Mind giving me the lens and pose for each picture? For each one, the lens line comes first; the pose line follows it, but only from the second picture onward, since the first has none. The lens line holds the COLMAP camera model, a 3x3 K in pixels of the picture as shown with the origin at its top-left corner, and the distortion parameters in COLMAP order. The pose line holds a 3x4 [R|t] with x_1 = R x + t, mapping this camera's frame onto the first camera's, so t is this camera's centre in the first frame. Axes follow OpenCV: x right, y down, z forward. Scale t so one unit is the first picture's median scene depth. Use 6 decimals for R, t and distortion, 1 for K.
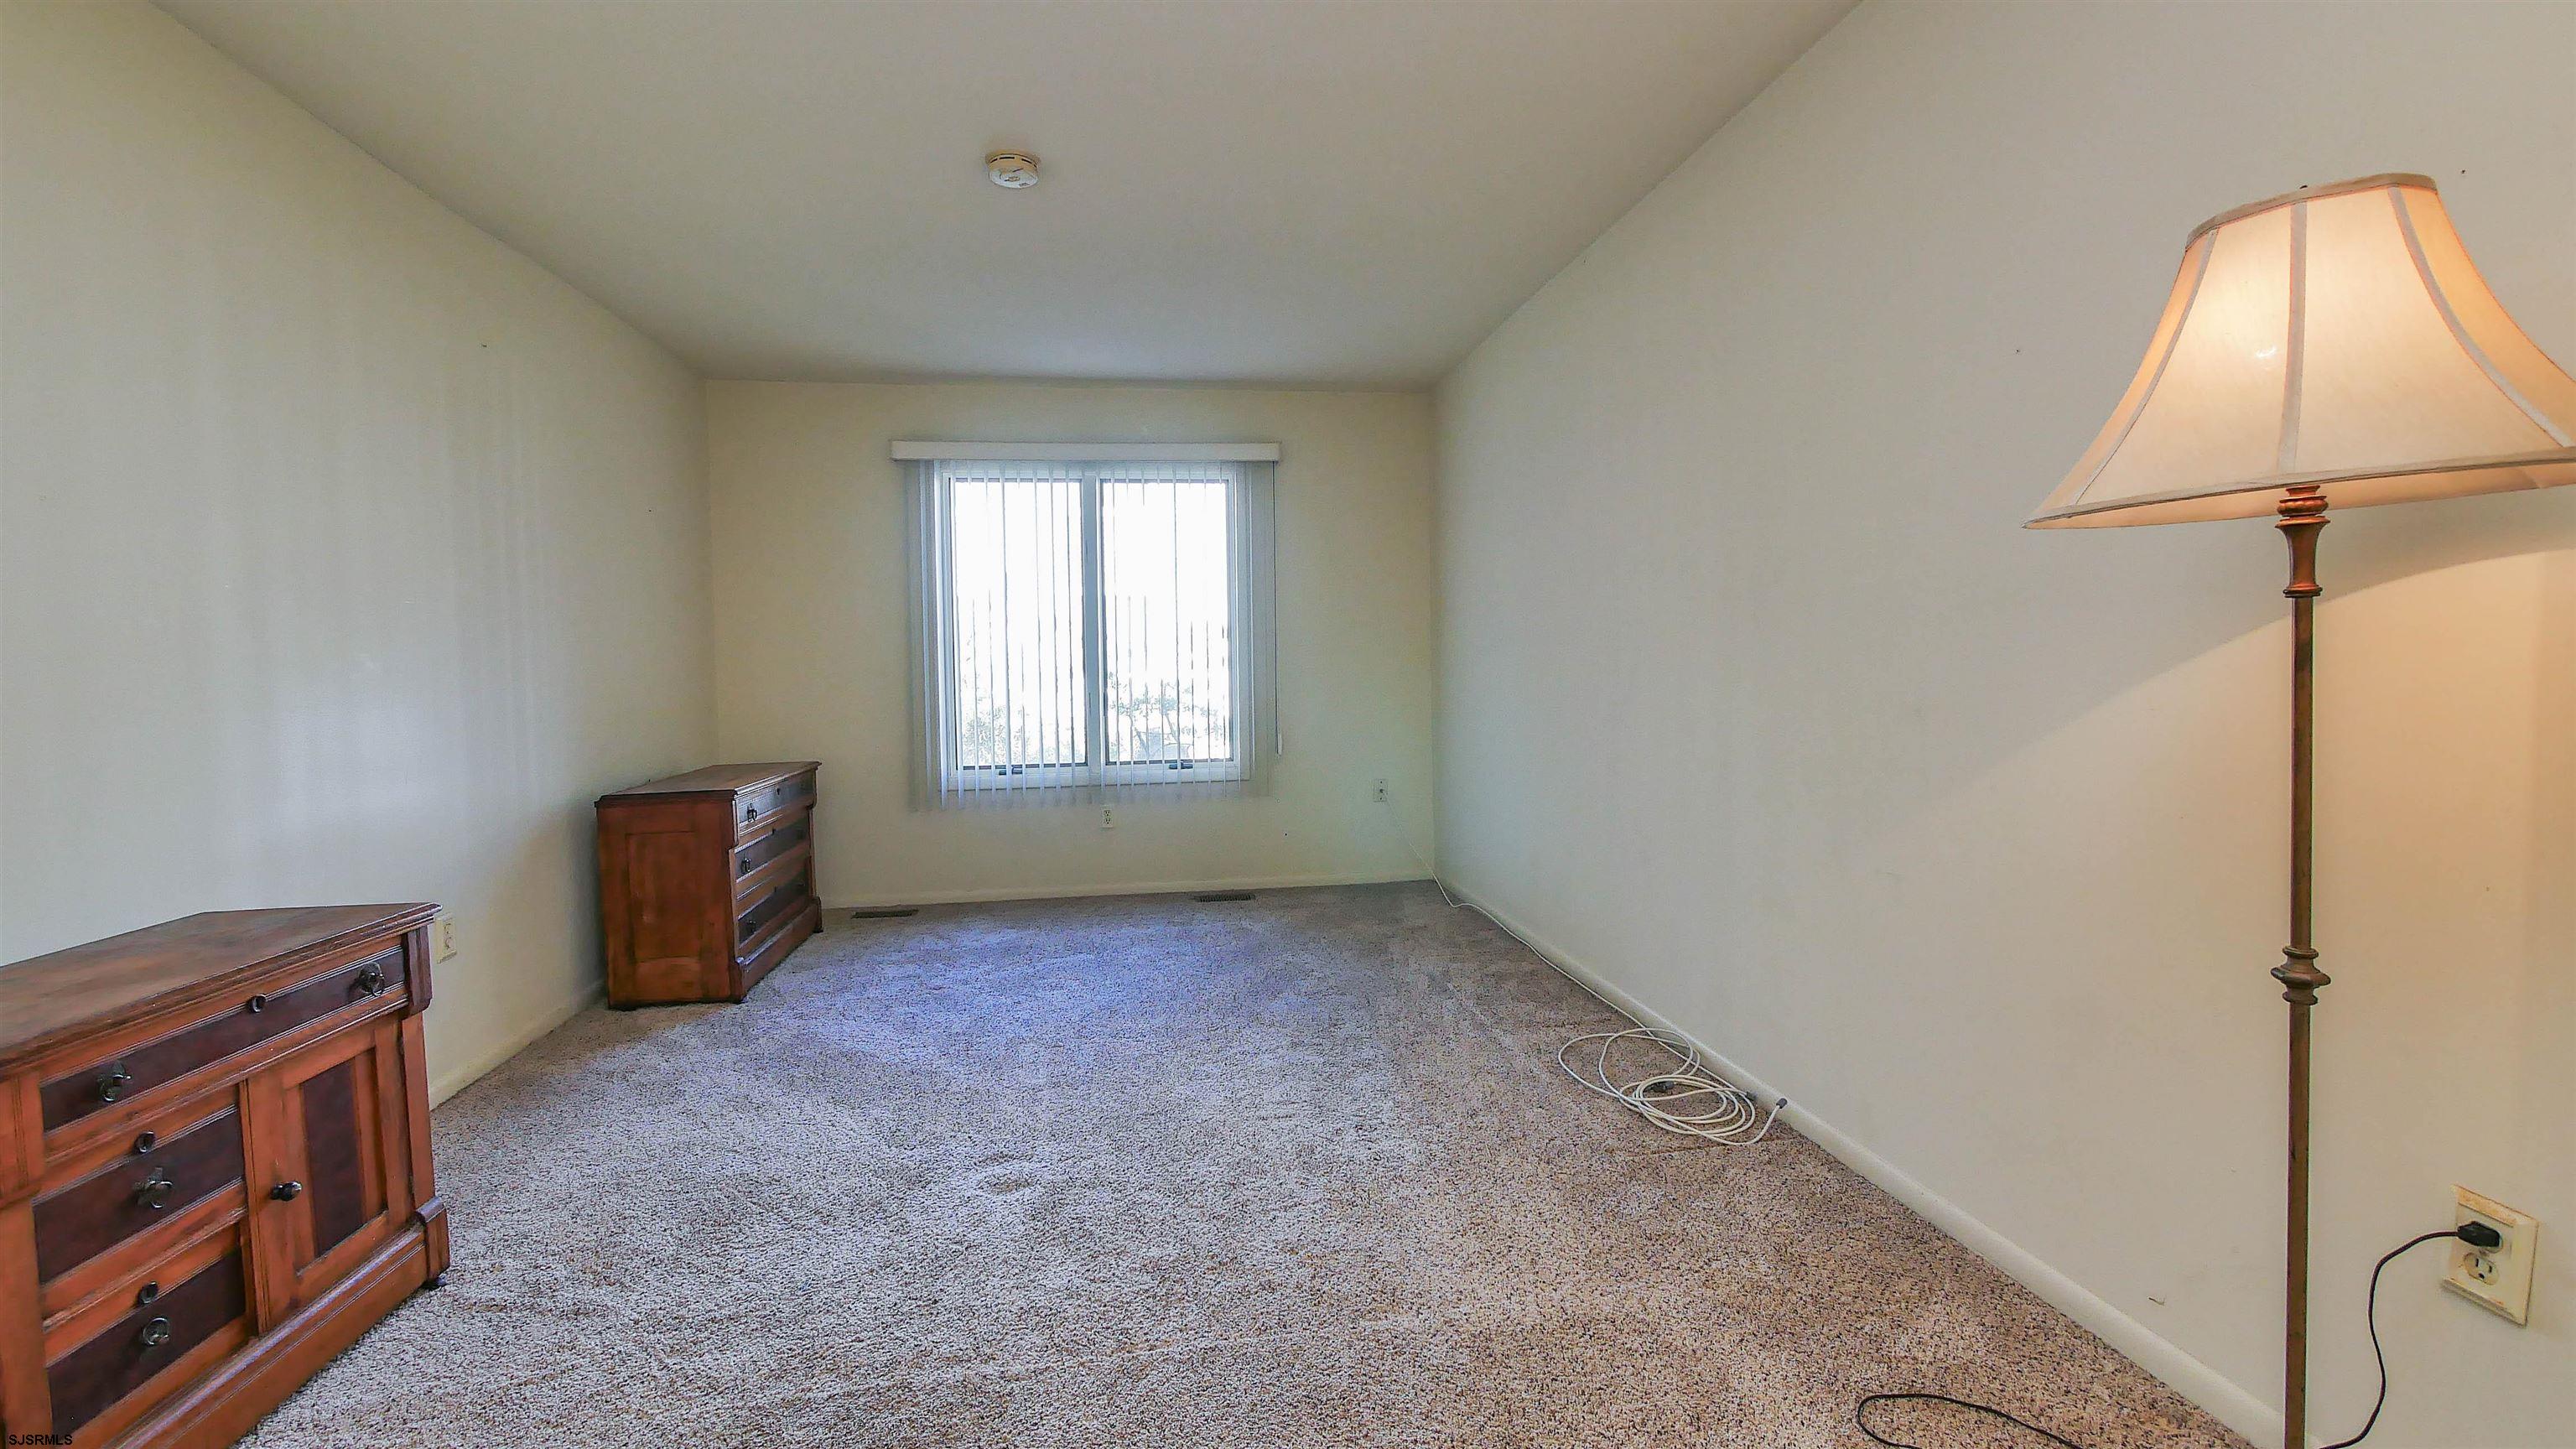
lens RADIAL K [[1061.1, 0, 1284.3], [0, 1061.1, 702.0], [0, 0, 1]] dist [-0.004103, -0.000003]
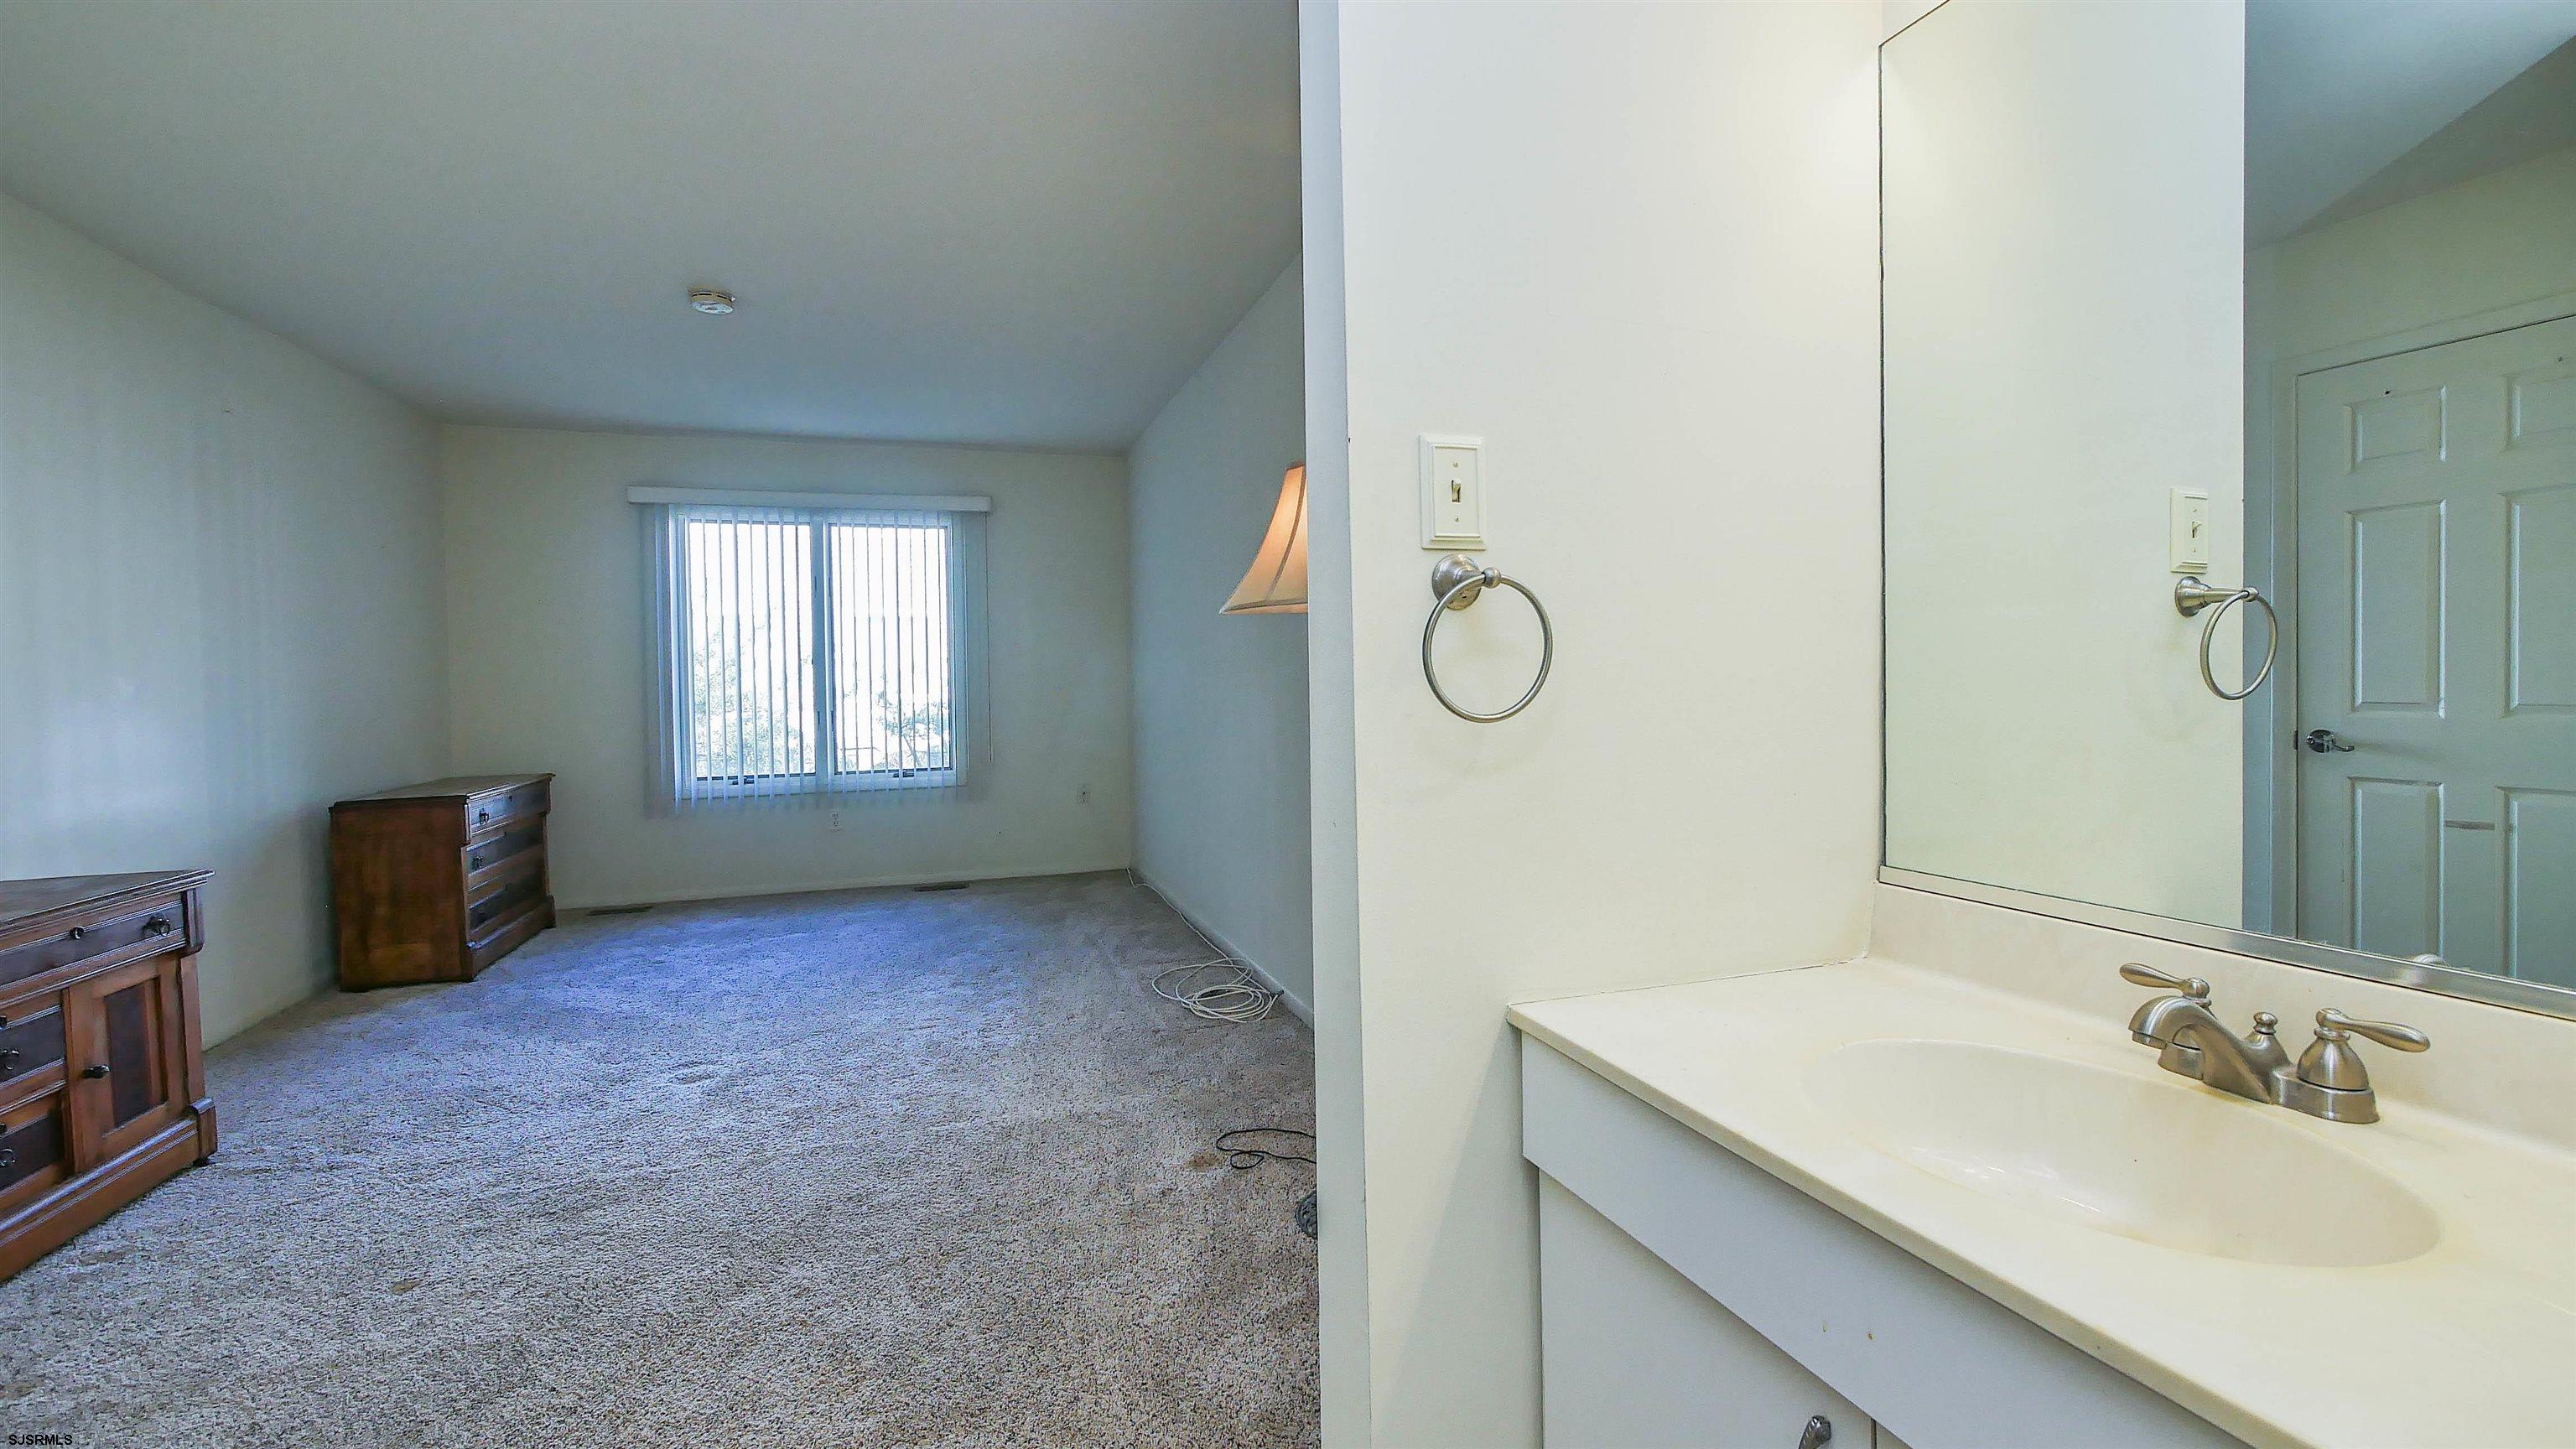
lens RADIAL K [[1060.3, 0, 1288.2], [0, 1060.3, 704.9], [0, 0, 1]] dist [-0.006251, 0.000726]
pose [[0.984029, -0.003305, 0.177978, 0.204033], [0.006099, 0.999867, -0.015153, 0.009630], [-0.177904, 0.015997, 0.983918, -0.380021]]
